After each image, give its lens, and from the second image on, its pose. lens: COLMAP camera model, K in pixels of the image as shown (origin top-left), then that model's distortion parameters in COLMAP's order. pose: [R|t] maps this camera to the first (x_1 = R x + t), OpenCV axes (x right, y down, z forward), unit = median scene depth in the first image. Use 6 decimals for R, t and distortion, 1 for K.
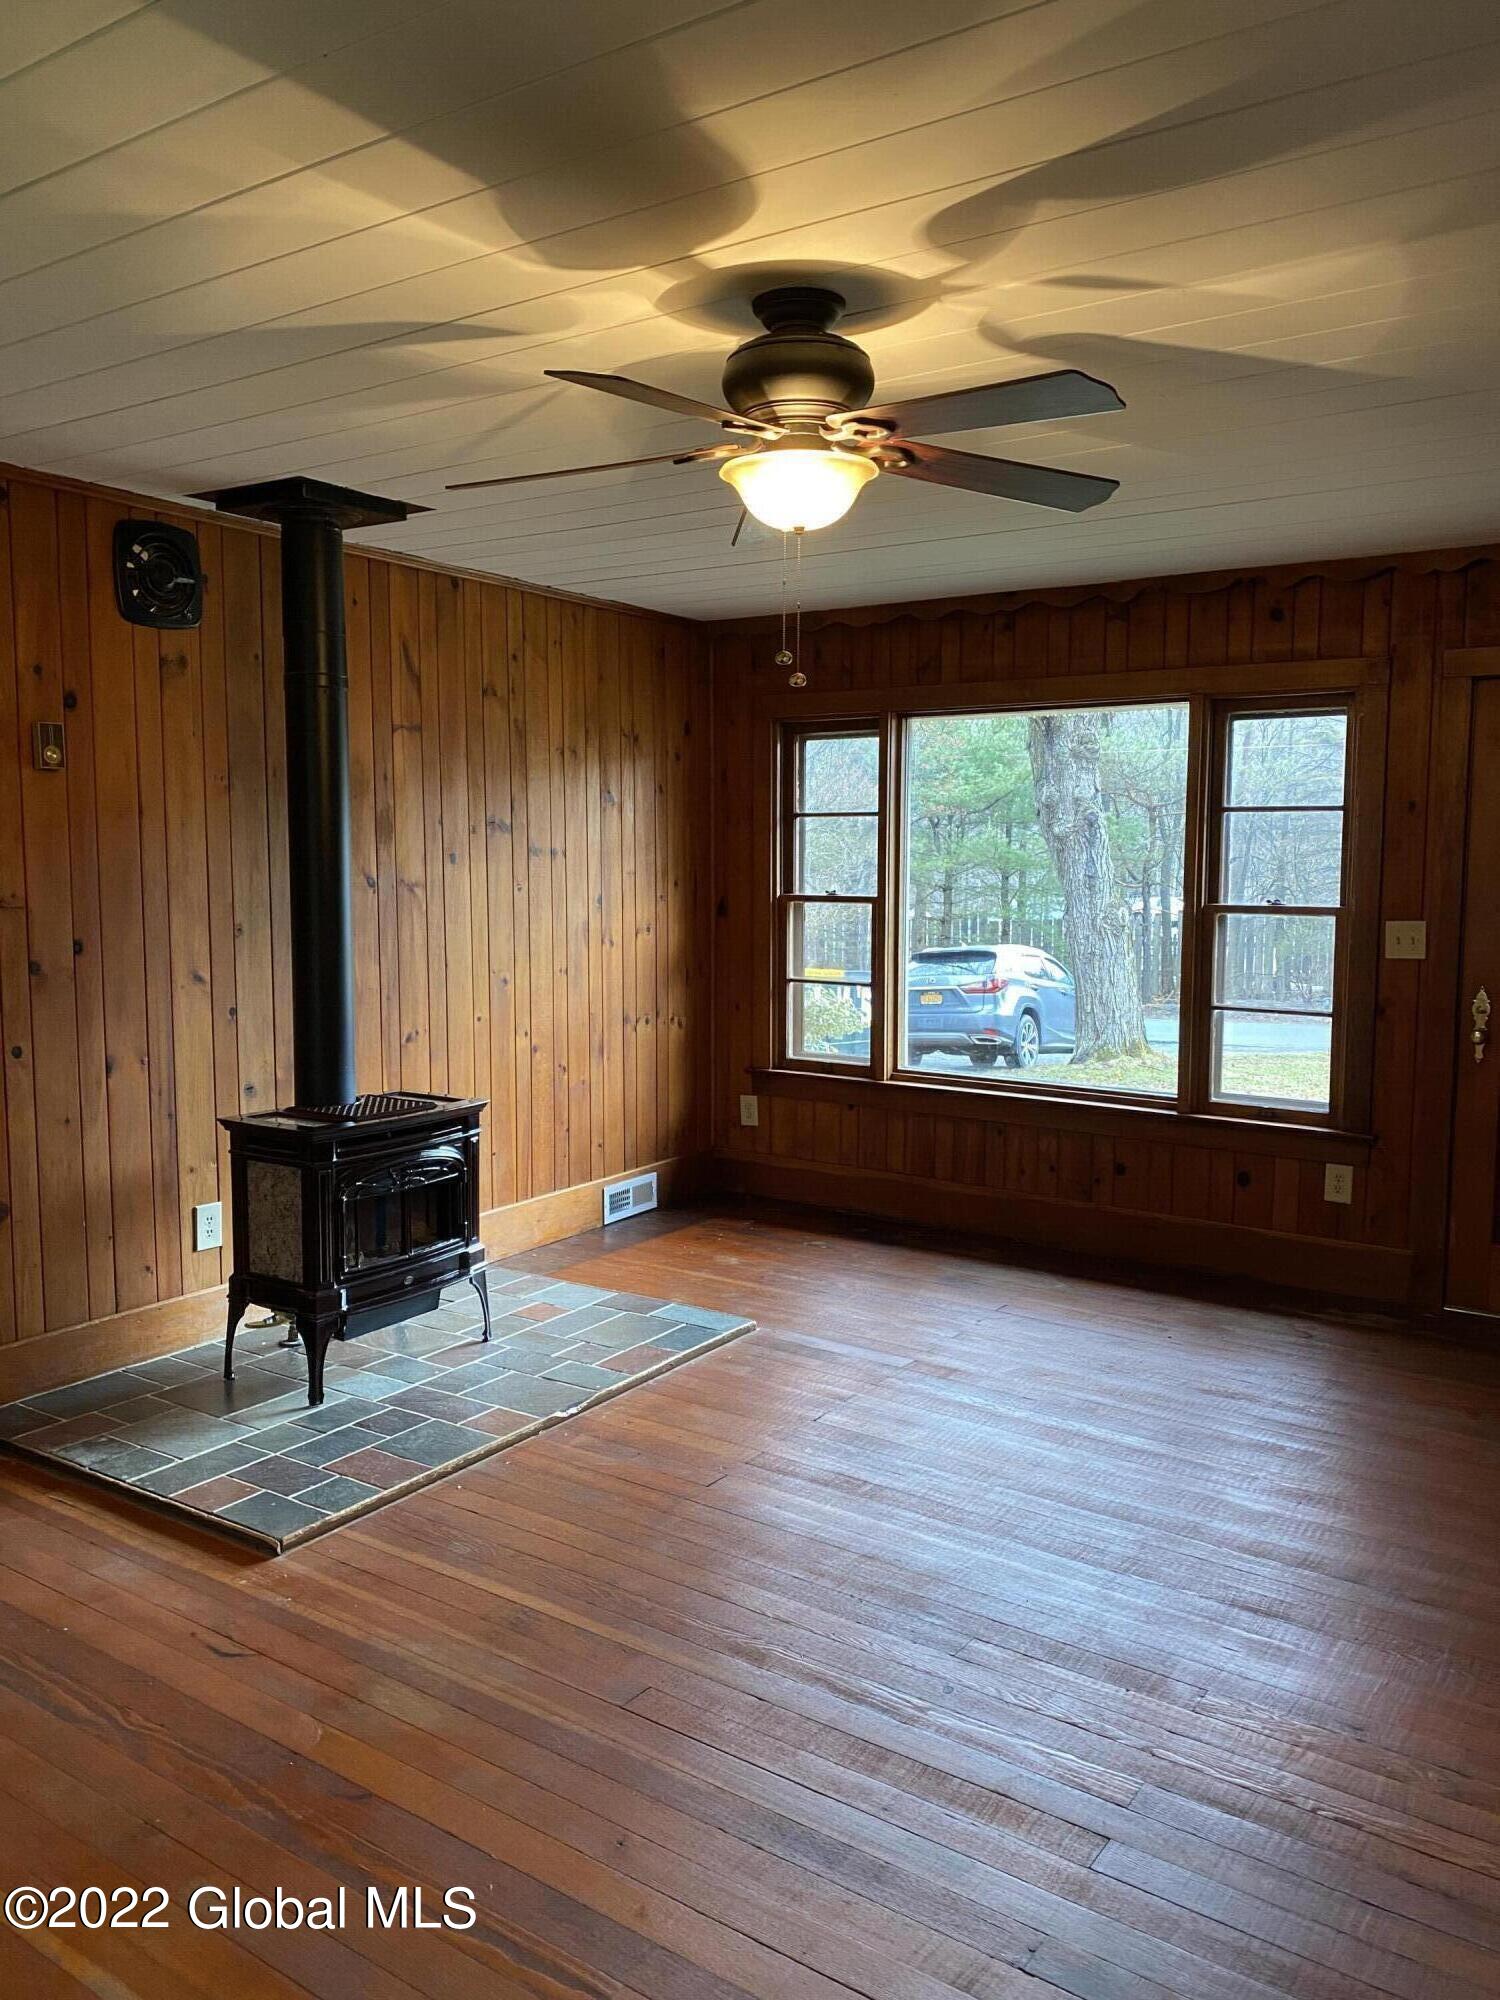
lens RADIAL K [[1522.3, 0, 753.9], [0, 1522.3, 999.5], [0, 0, 1]] dist [0.026776, -0.036978]
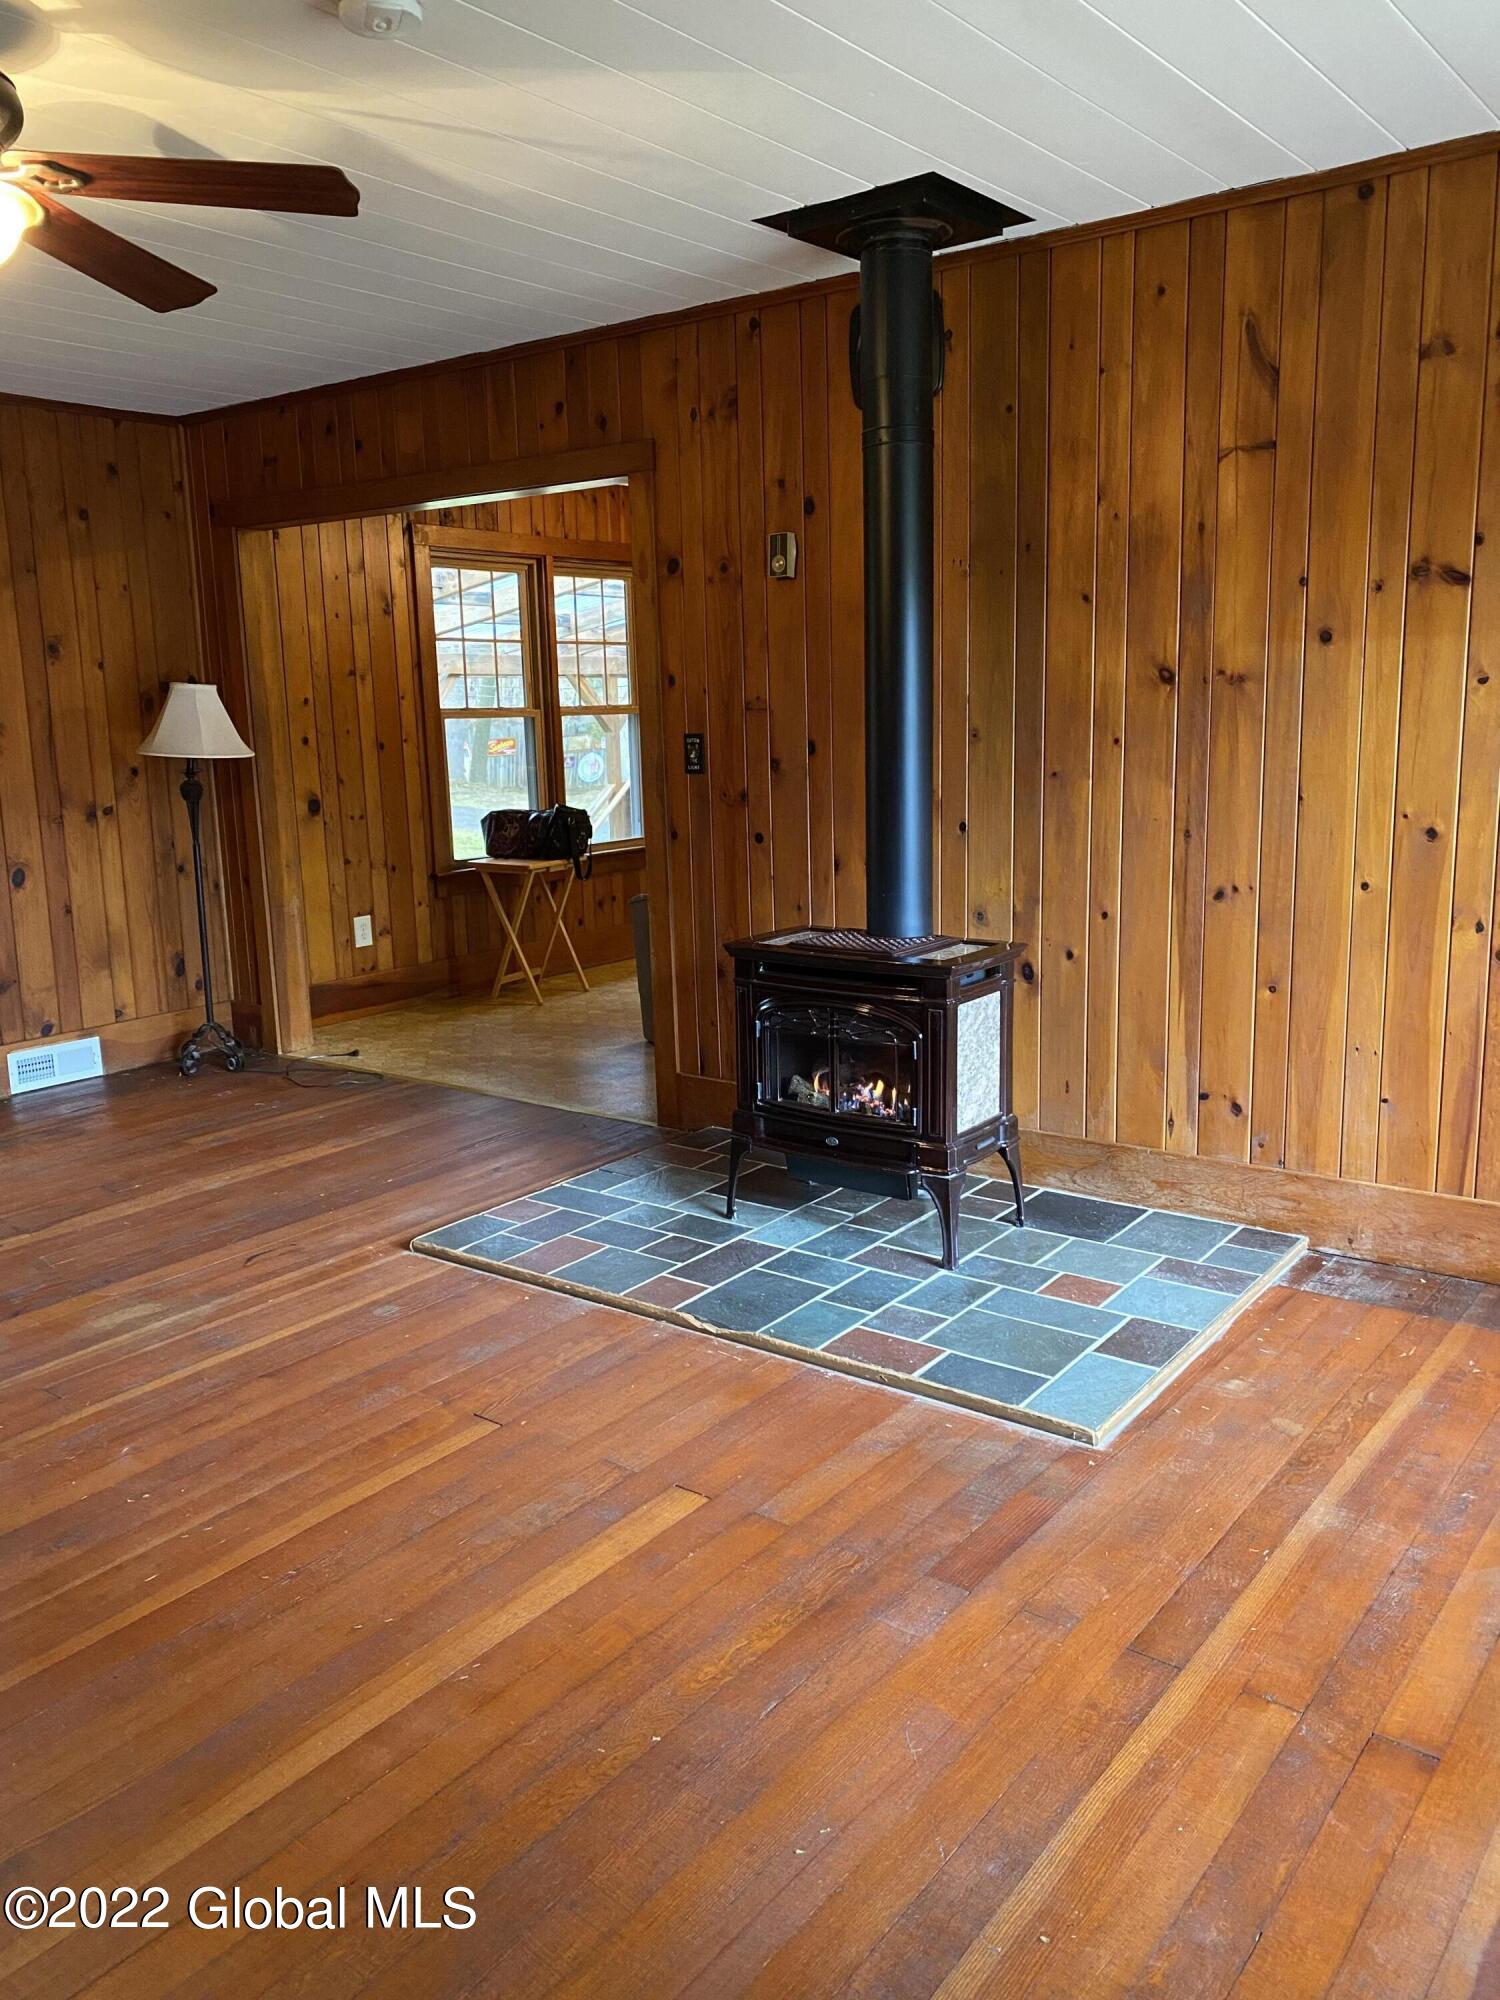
lens RADIAL K [[1522.3, 0, 700.4], [0, 1522.3, 998.1], [0, 0, 1]] dist [0.026776, -0.036978]
pose [[-0.057518, 0.183286, -0.981376, 0.640492], [-0.071287, 0.979740, 0.187158, -0.056170], [0.995796, 0.080725, -0.043286, 0.994304]]
